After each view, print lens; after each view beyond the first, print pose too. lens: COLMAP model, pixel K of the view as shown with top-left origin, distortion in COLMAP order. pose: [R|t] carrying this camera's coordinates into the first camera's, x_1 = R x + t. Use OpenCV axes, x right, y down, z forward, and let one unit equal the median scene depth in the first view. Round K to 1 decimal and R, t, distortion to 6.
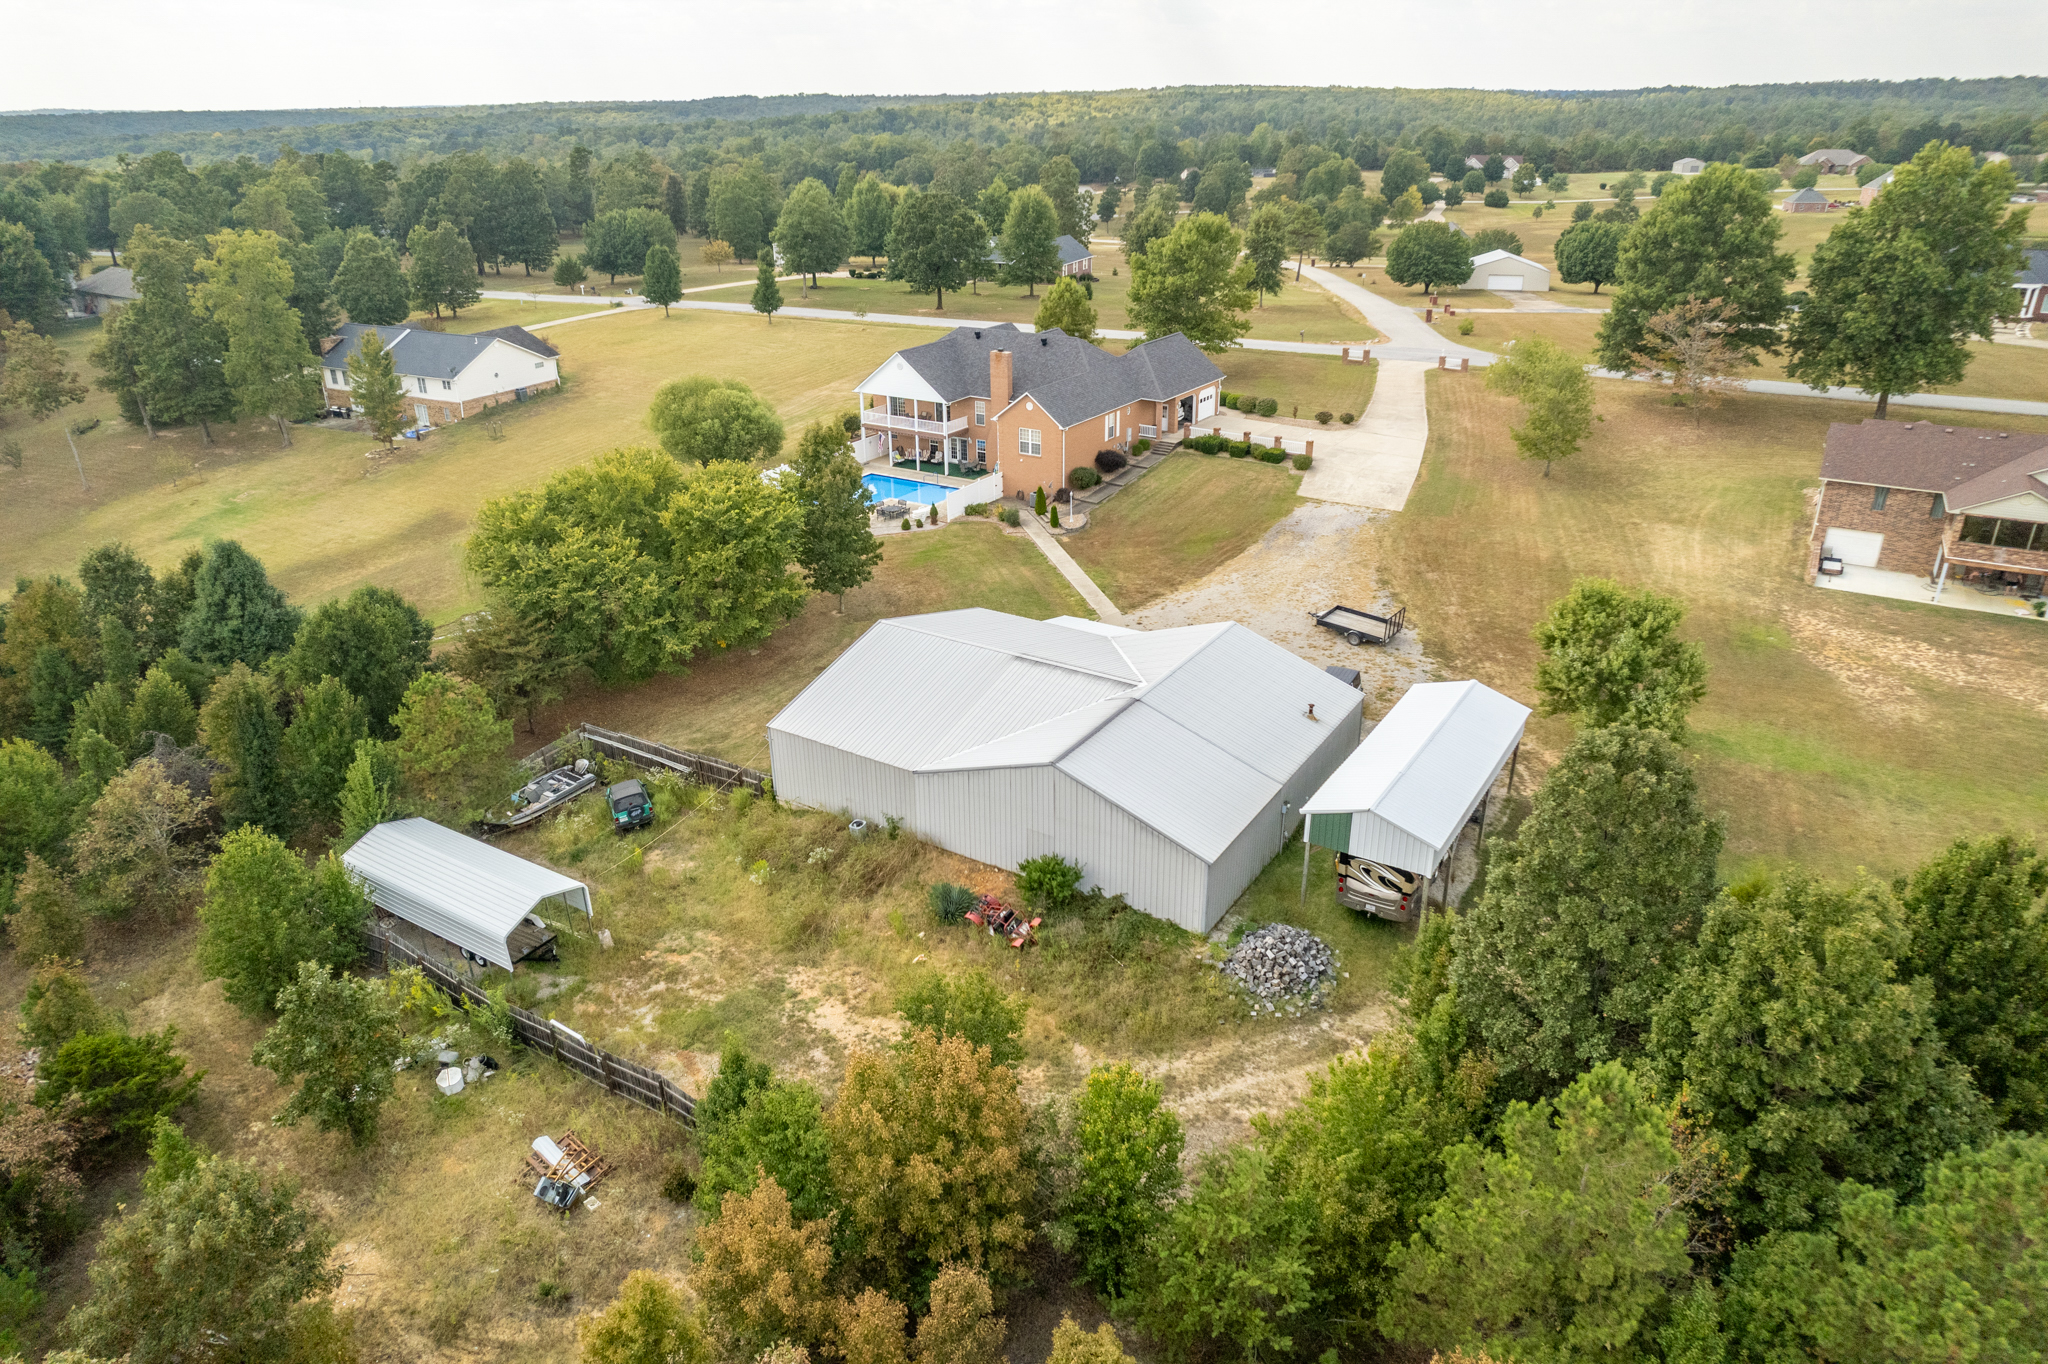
lens RADIAL K [[1315.4, 0, 1024.0], [0, 1315.4, 682.0], [0, 0, 1]] dist [-0.087849, 0.081615]
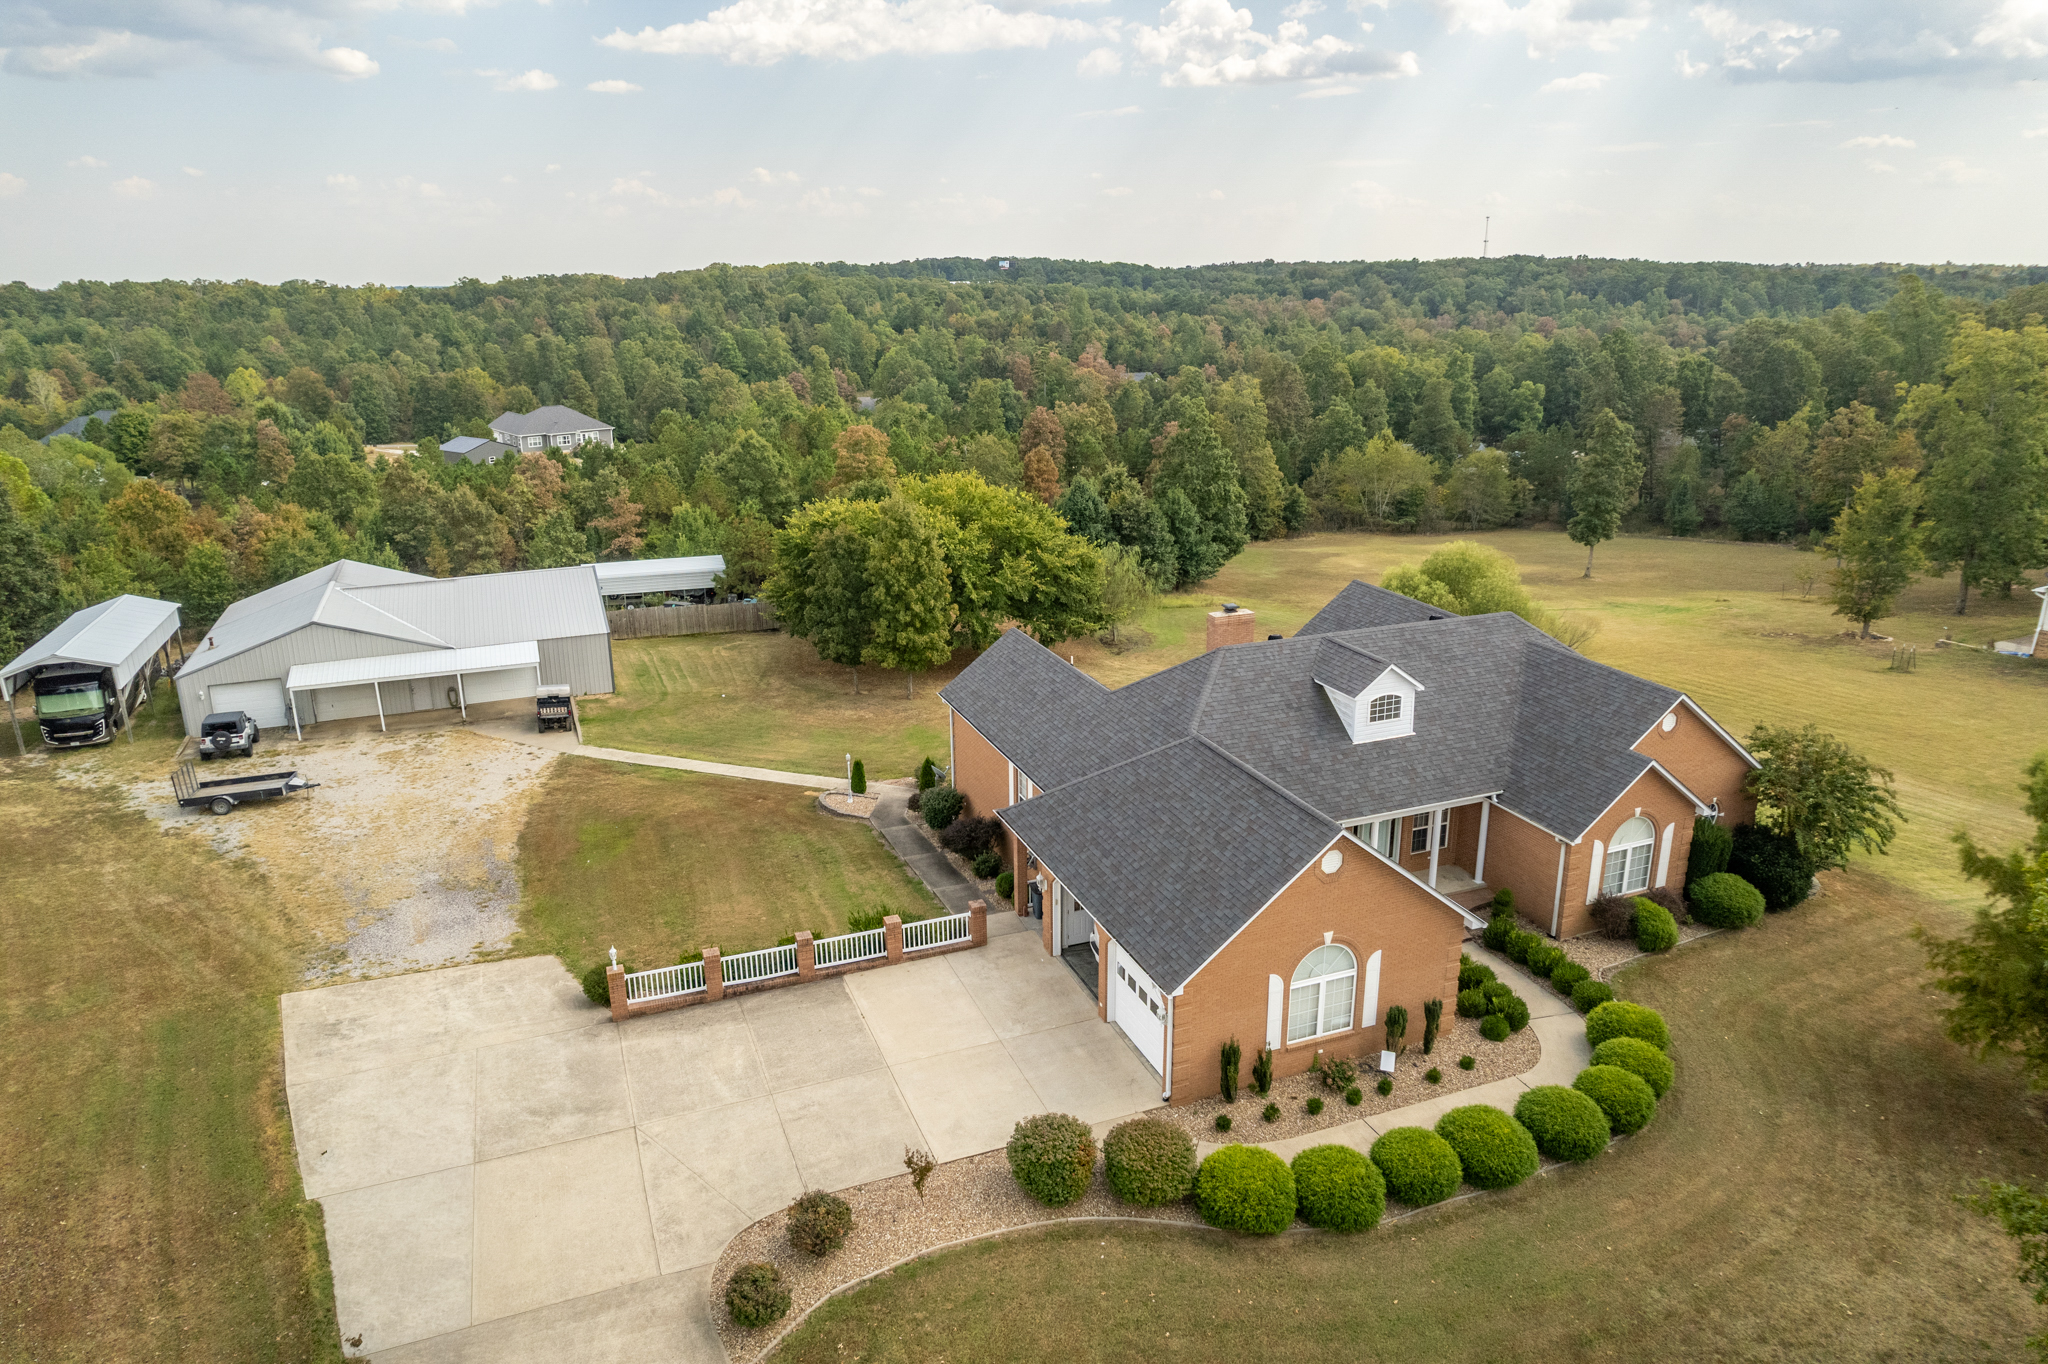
lens RADIAL K [[1315.4, 0, 1024.0], [0, 1315.4, 682.0], [0, 0, 1]] dist [-0.087849, 0.081615]
pose [[-0.589050, 0.255938, -0.766496, 0.674493], [-0.310970, 0.803685, 0.507335, -0.769647], [0.745867, 0.537203, -0.393821, 1.969605]]
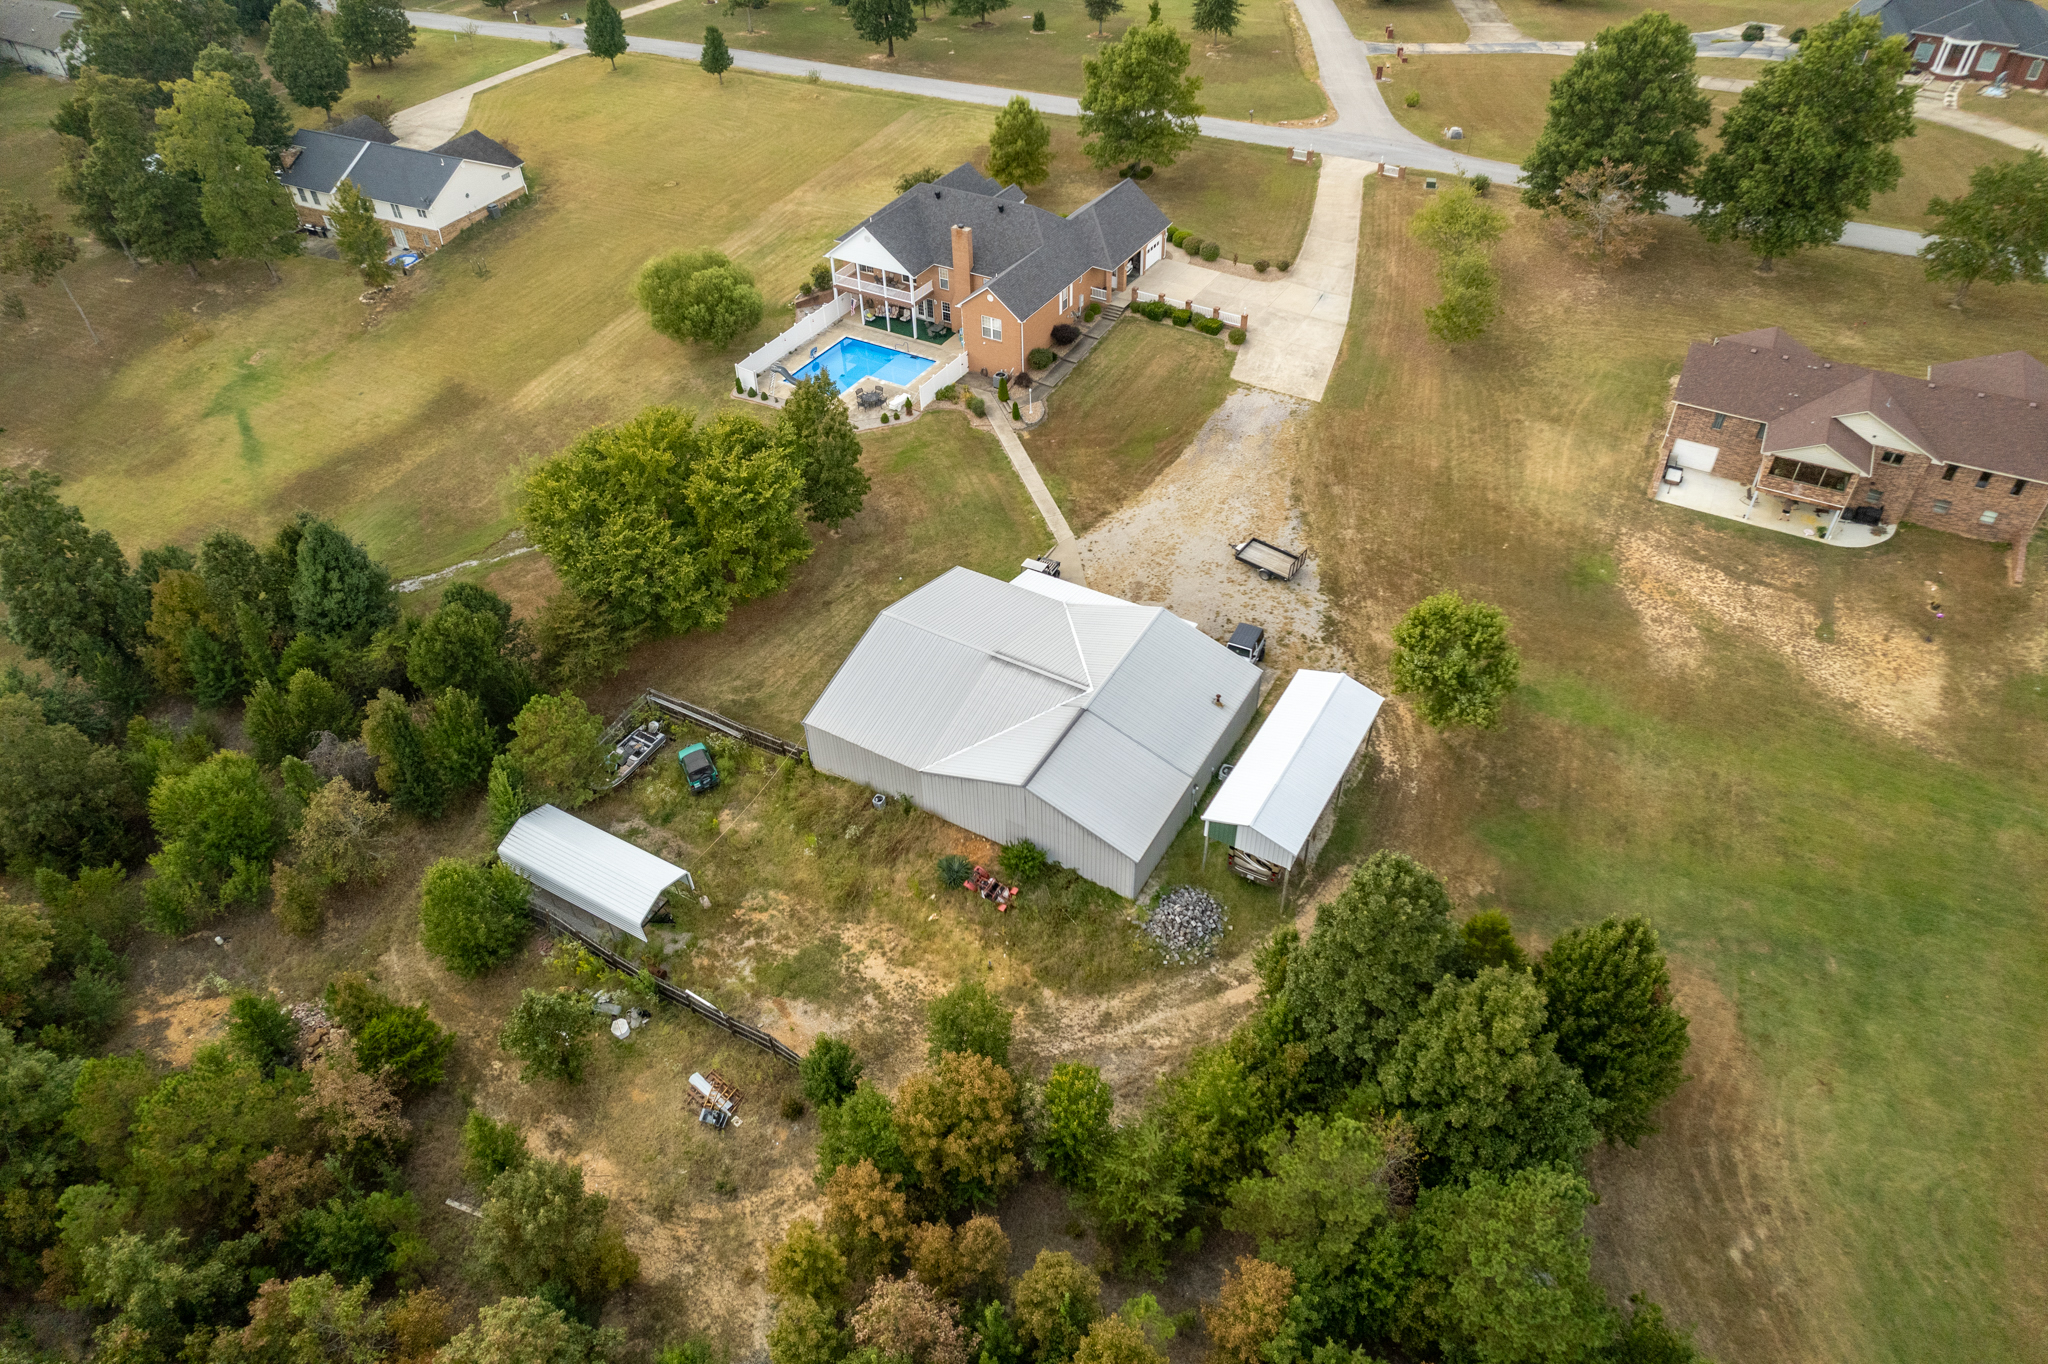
lens RADIAL K [[1325.1, 0, 1025.9], [0, 1325.1, 667.7], [0, 0, 1]] dist [-0.084865, 0.078830]
pose [[0.999163, -0.033901, 0.022891, -0.002708], [0.025112, 0.950091, 0.310961, -0.417433], [-0.032291, -0.310126, 0.950147, -0.238272]]
